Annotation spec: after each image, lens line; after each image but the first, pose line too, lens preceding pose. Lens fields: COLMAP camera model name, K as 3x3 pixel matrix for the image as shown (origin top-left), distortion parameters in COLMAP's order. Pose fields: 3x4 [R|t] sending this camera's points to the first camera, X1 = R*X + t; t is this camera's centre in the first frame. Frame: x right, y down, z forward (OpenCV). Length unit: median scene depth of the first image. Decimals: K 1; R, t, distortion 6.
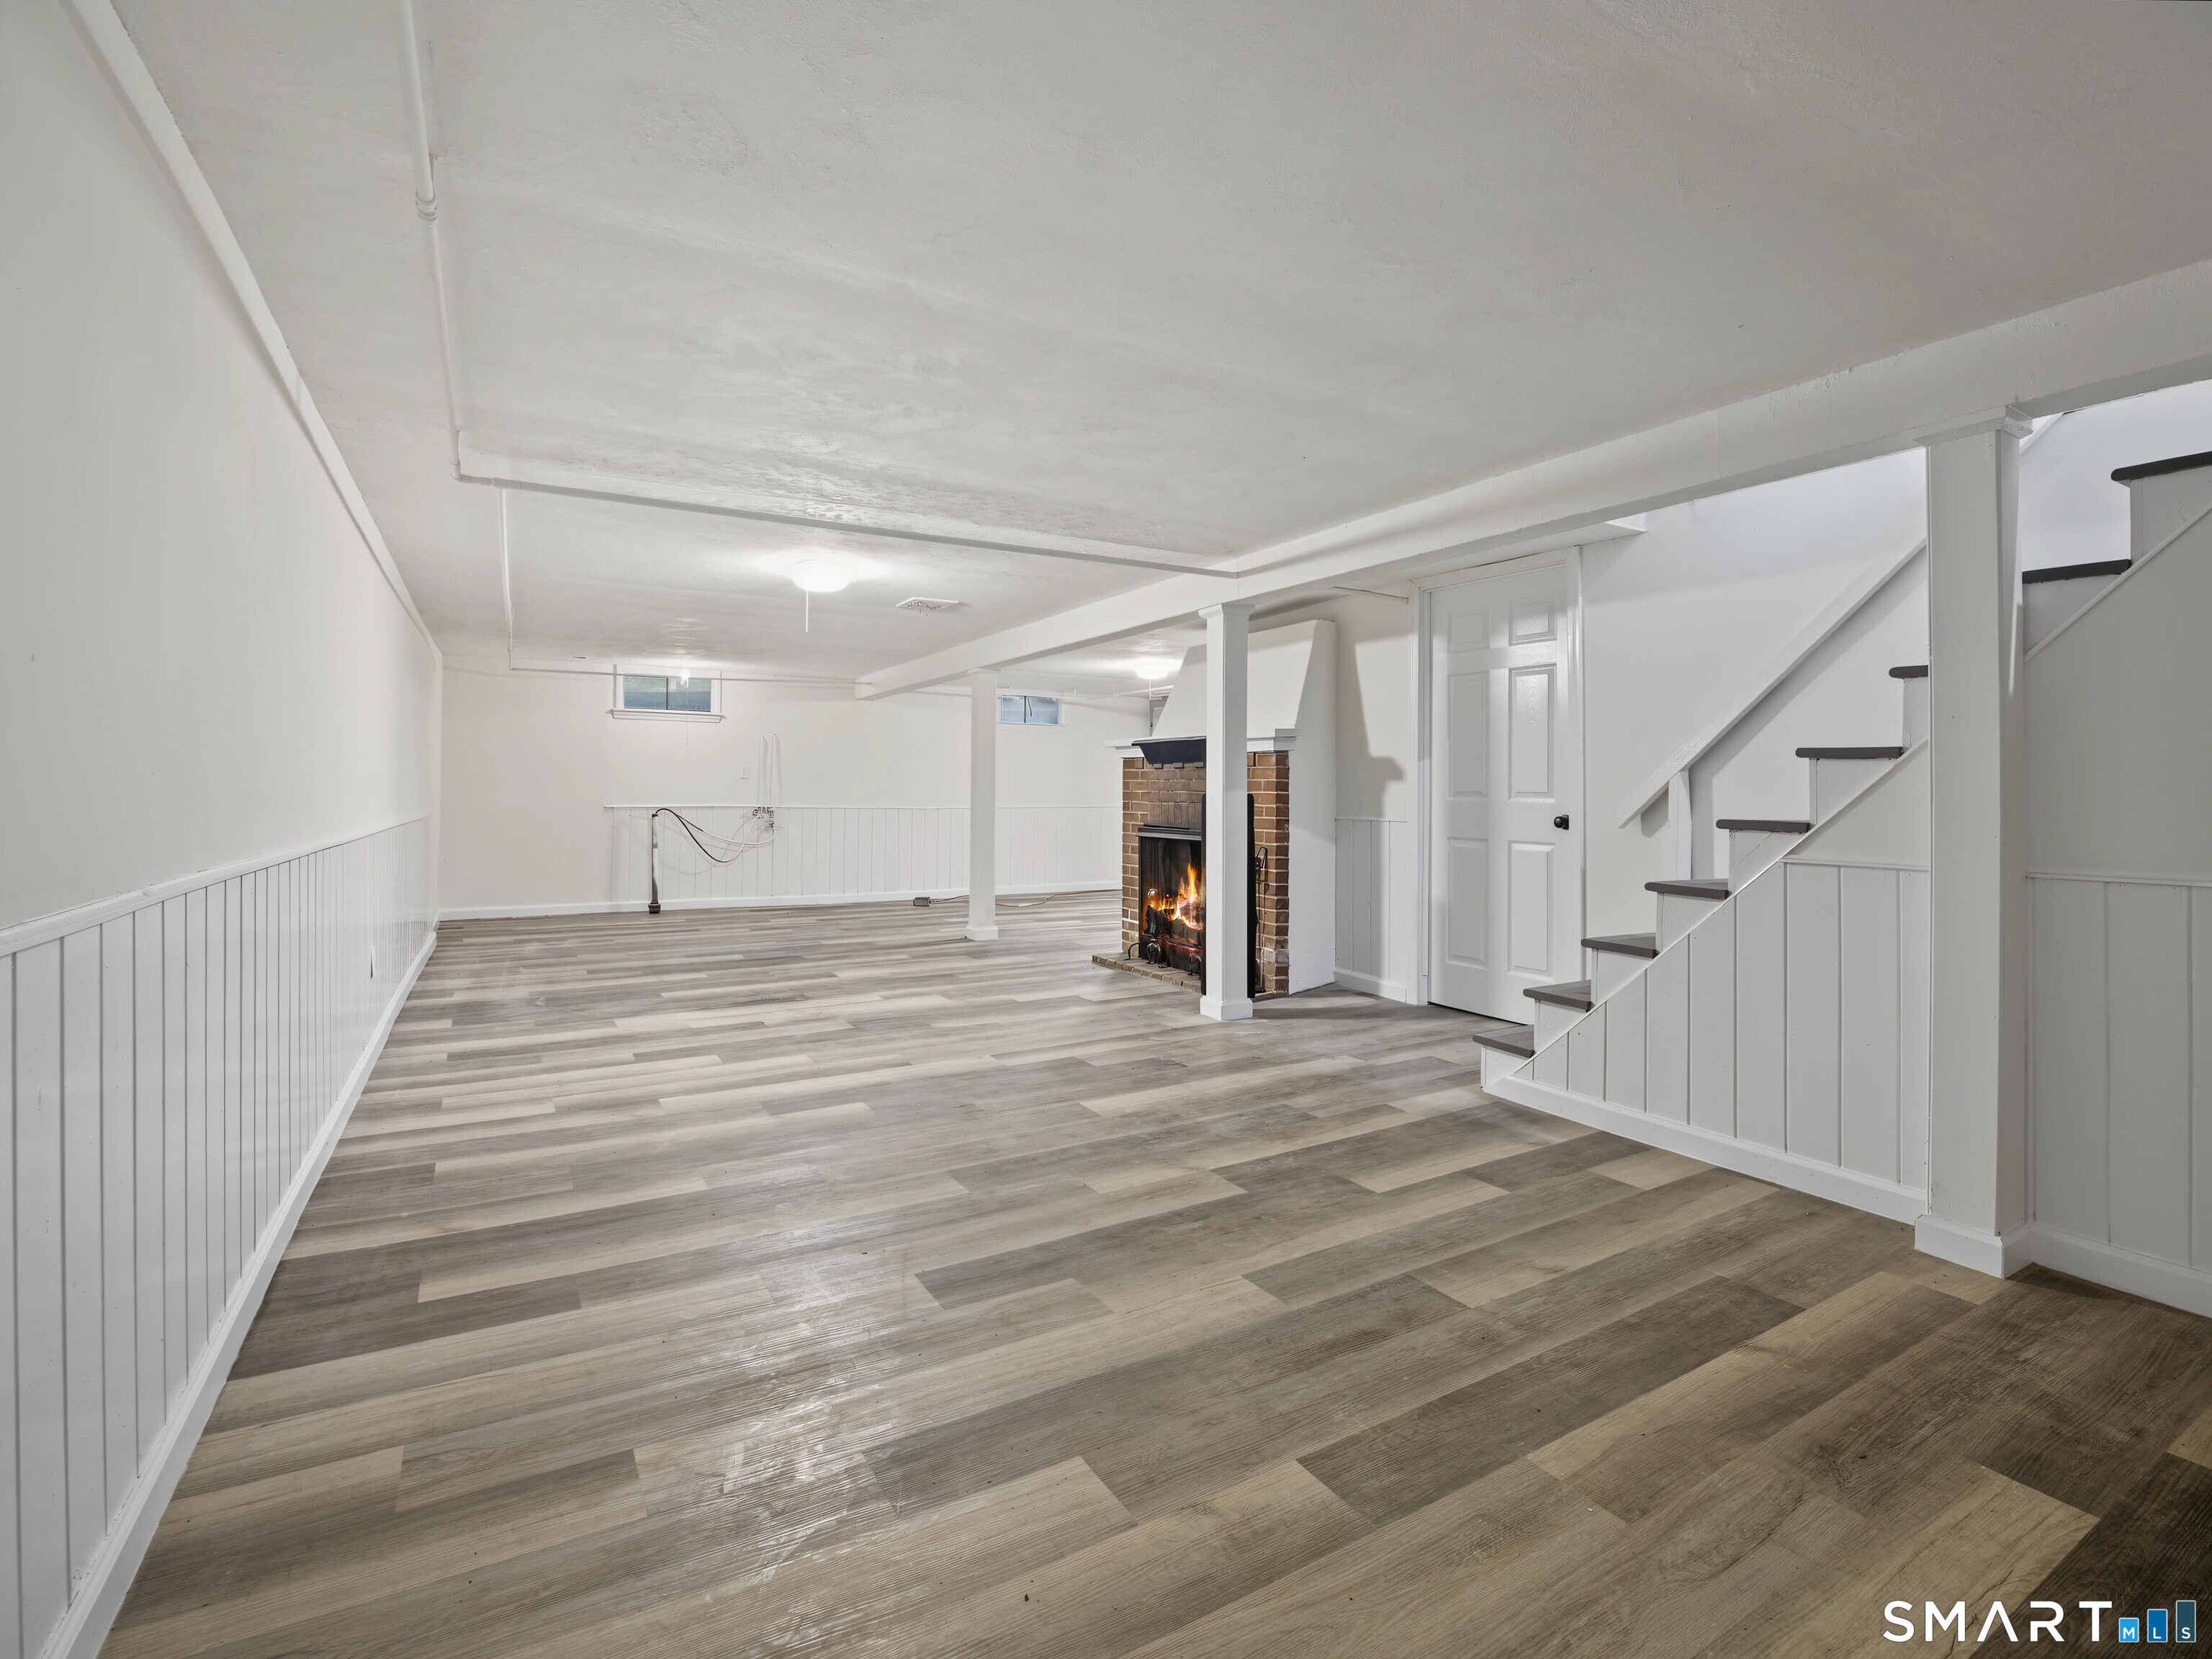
lens RADIAL K [[1017.0, 0, 1102.2], [0, 1017.0, 800.3], [0, 0, 1]] dist [-0.016635, -0.000573]
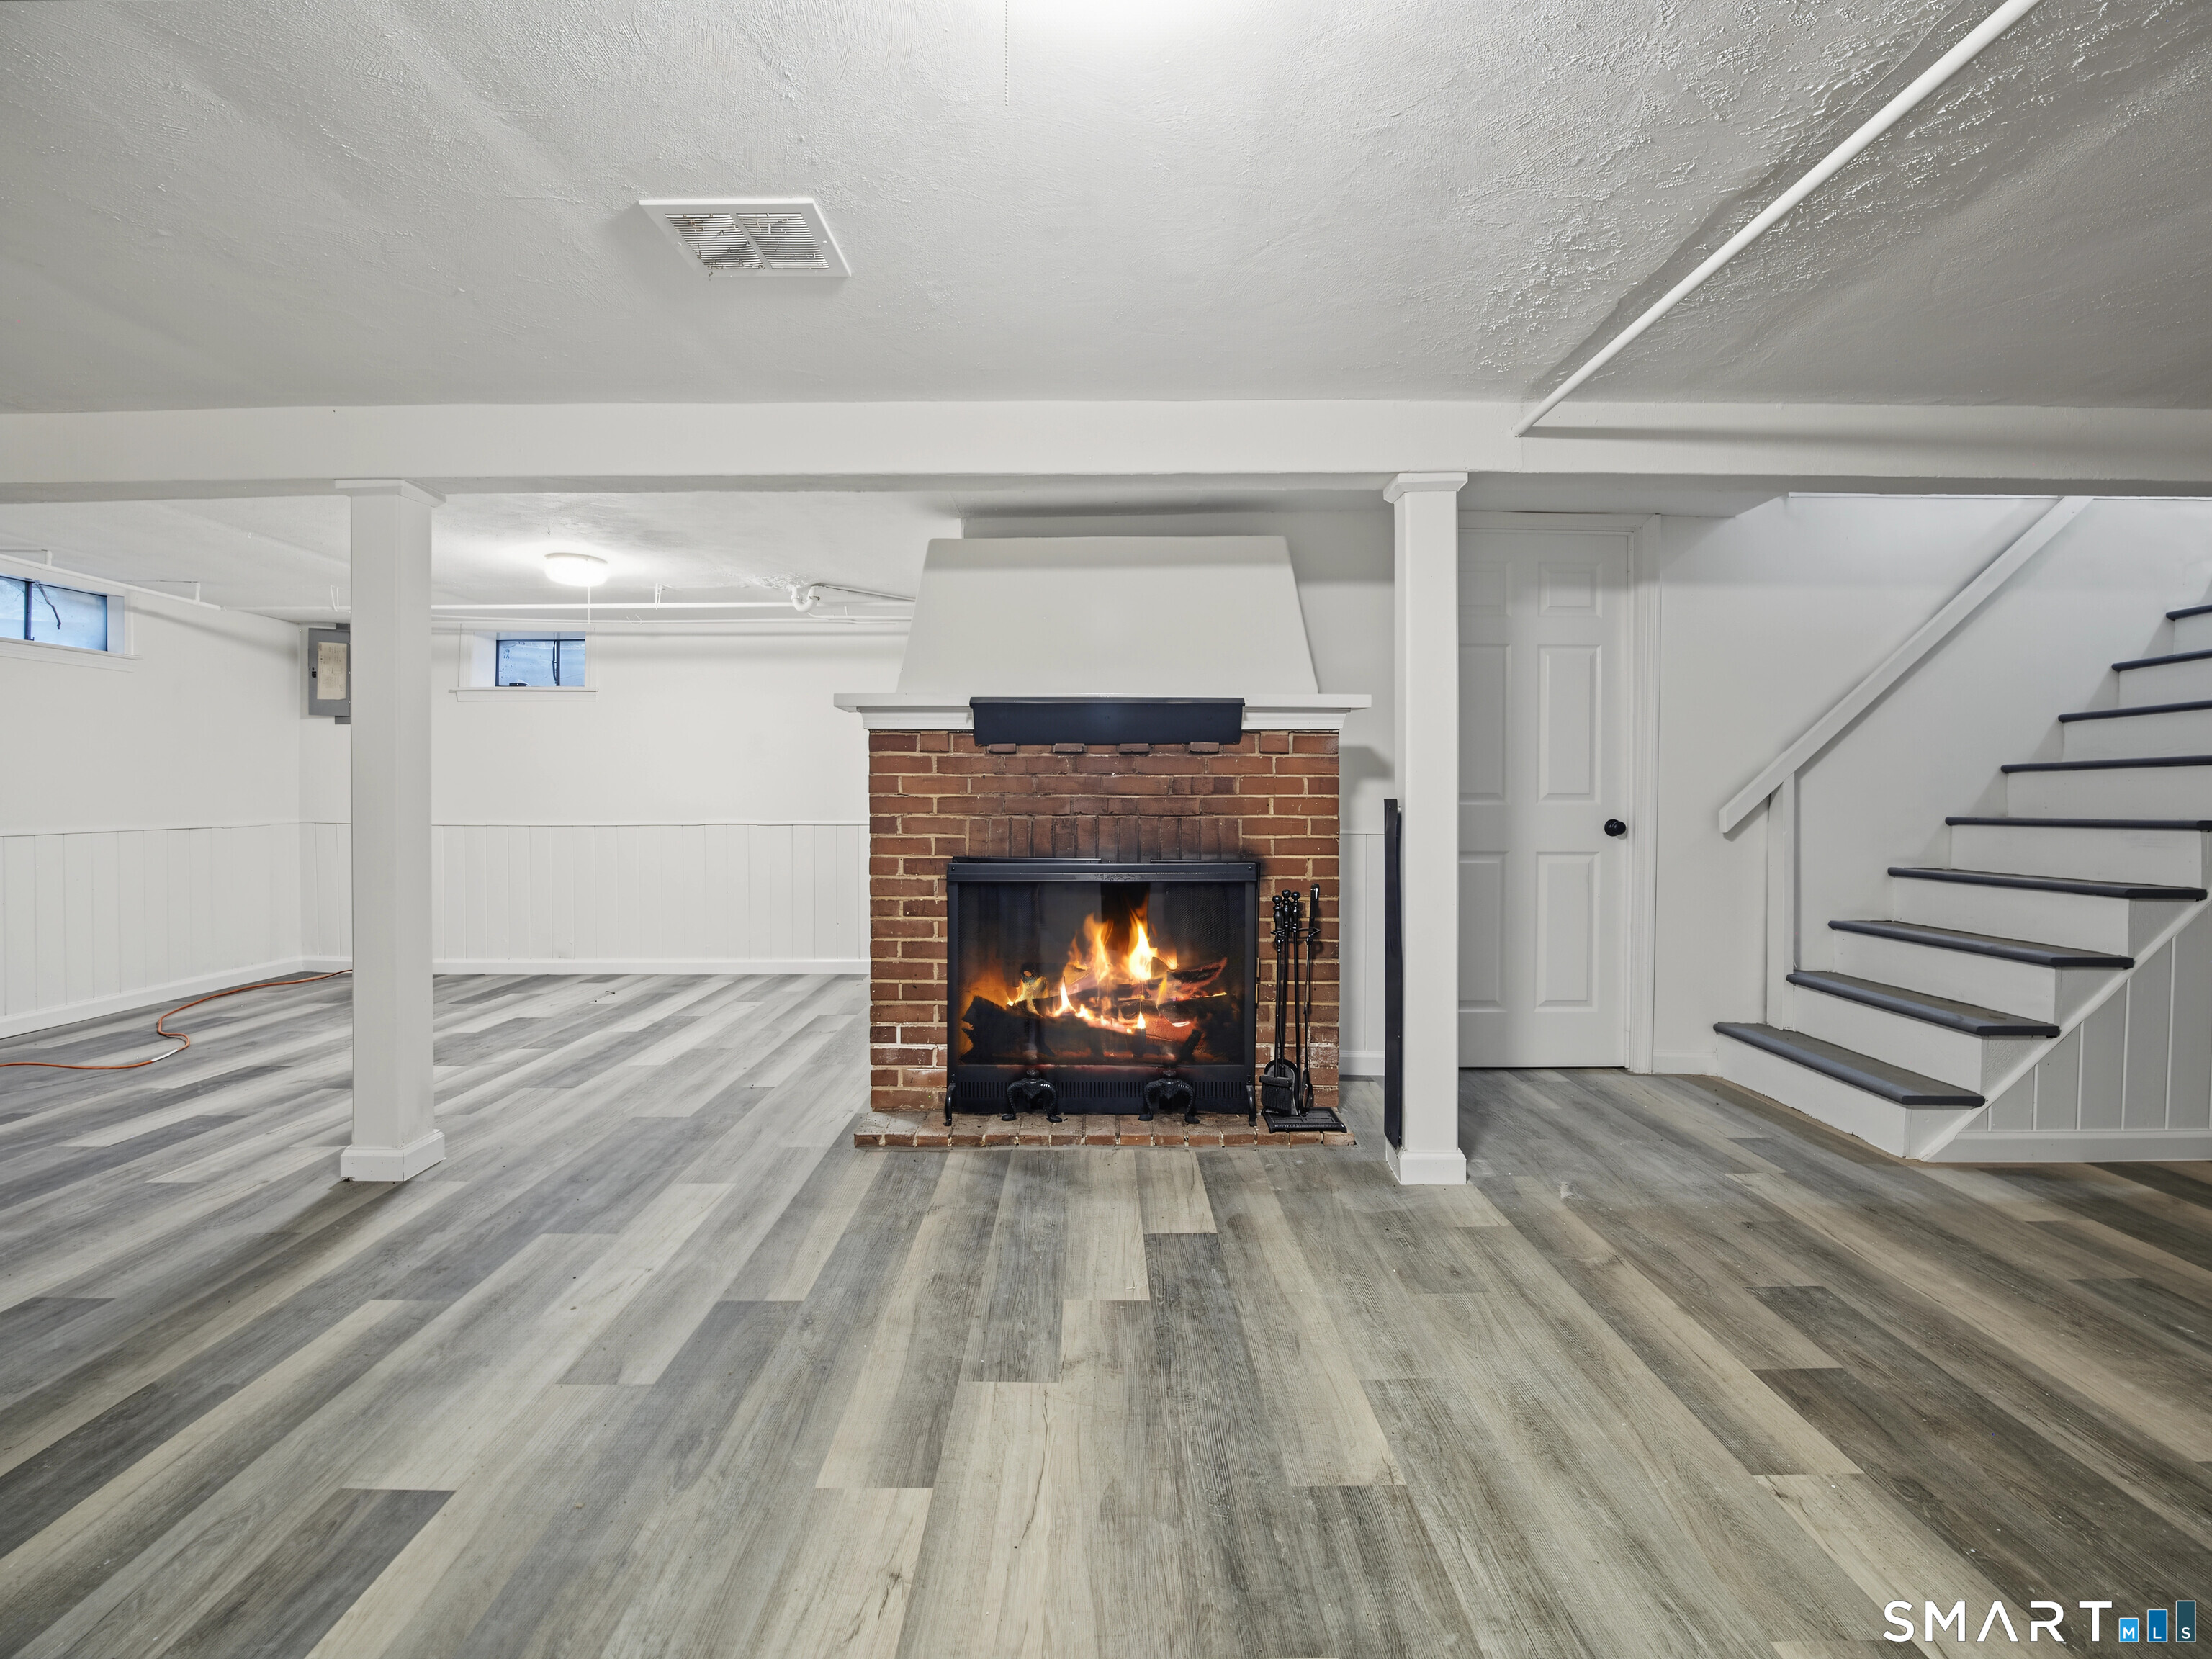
lens RADIAL K [[1017.0, 0, 1102.2], [0, 1017.0, 800.3], [0, 0, 1]] dist [-0.016635, -0.000573]
pose [[0.507183, -0.009159, 0.861790, -0.372816], [0.010666, 0.999934, 0.004350, -0.007747], [-0.861773, 0.006985, 0.507247, 0.667593]]
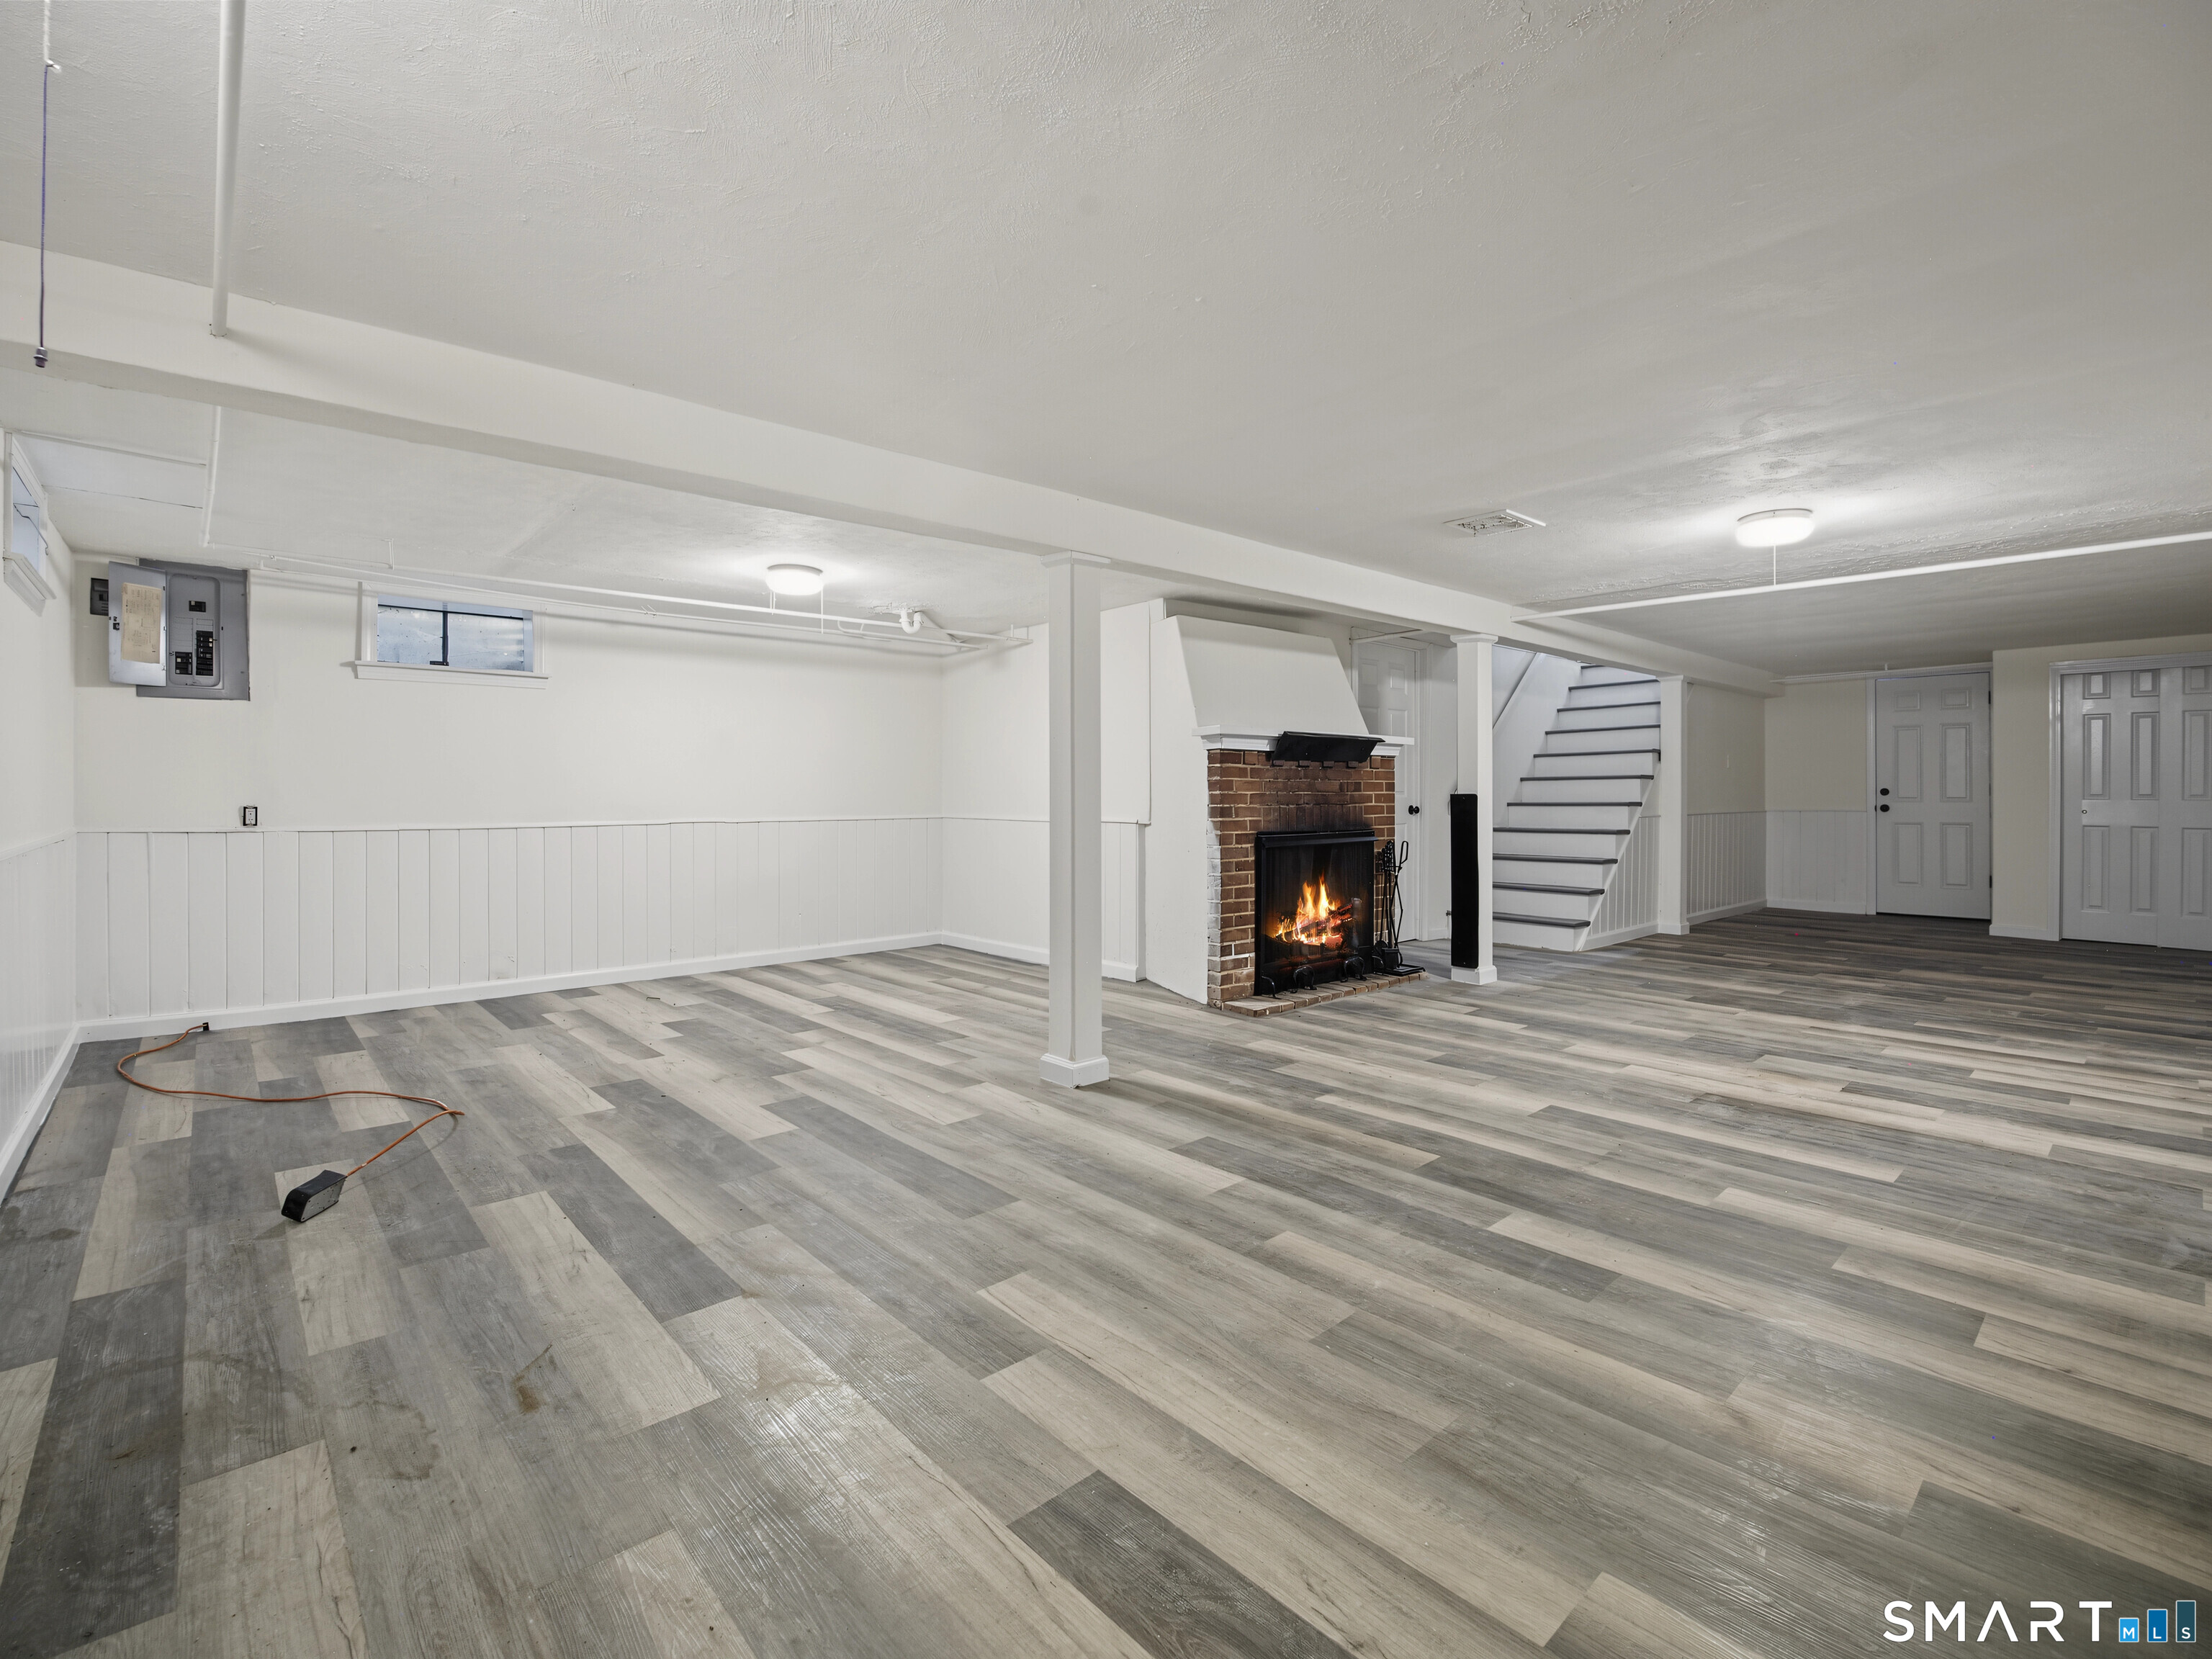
lens RADIAL K [[1017.0, 0, 1102.2], [0, 1017.0, 800.3], [0, 0, 1]] dist [-0.016635, -0.000573]
pose [[-0.193513, -0.012655, 0.981016, -0.739279], [0.009249, 0.999849, 0.014722, -0.015678], [-0.981054, 0.011922, -0.193367, 1.282955]]
